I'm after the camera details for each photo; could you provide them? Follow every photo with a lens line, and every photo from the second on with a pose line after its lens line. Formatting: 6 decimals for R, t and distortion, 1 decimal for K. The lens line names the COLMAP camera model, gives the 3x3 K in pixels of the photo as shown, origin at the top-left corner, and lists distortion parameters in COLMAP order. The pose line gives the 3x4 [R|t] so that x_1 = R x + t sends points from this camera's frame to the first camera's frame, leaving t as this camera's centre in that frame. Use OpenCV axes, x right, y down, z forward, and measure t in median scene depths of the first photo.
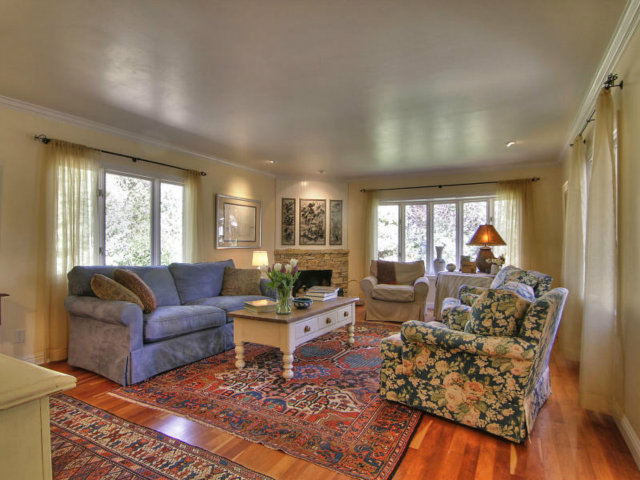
lens RADIAL K [[365.9, 0, 319.0], [0, 365.9, 246.3], [0, 0, 1]] dist [-0.018719, -0.004715]
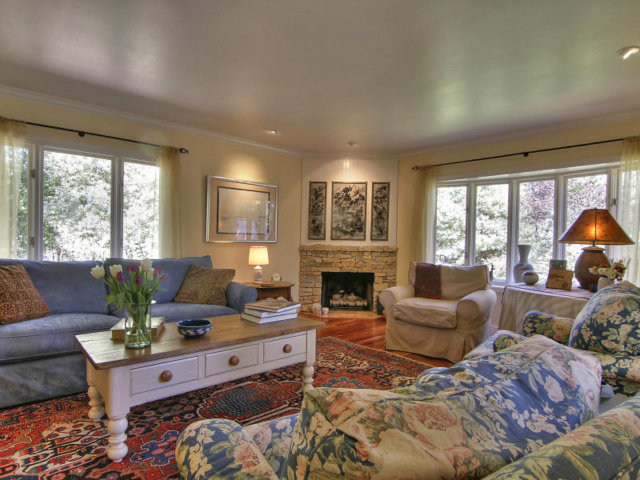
lens RADIAL K [[365.9, 0, 318.4], [0, 365.9, 246.0], [0, 0, 1]] dist [-0.018719, -0.004715]
pose [[0.947390, 0.019182, -0.319507, 0.219403], [-0.016603, 0.999804, 0.010793, 0.002009], [0.319651, -0.004921, 0.947523, 0.294444]]
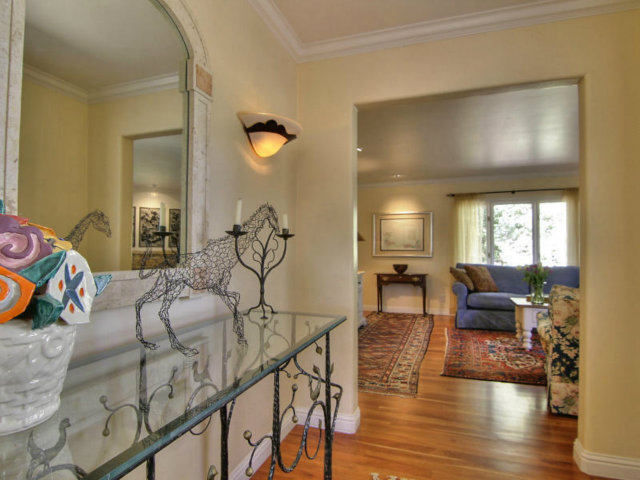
lens RADIAL K [[365.9, 0, 314.3], [0, 365.9, 242.9], [0, 0, 1]] dist [-0.018719, -0.004715]
pose [[0.147729, -0.027630, -0.988642, 0.610268], [-0.005865, 0.999568, -0.028812, 0.006670], [0.989010, 0.010054, 0.147503, 0.010919]]
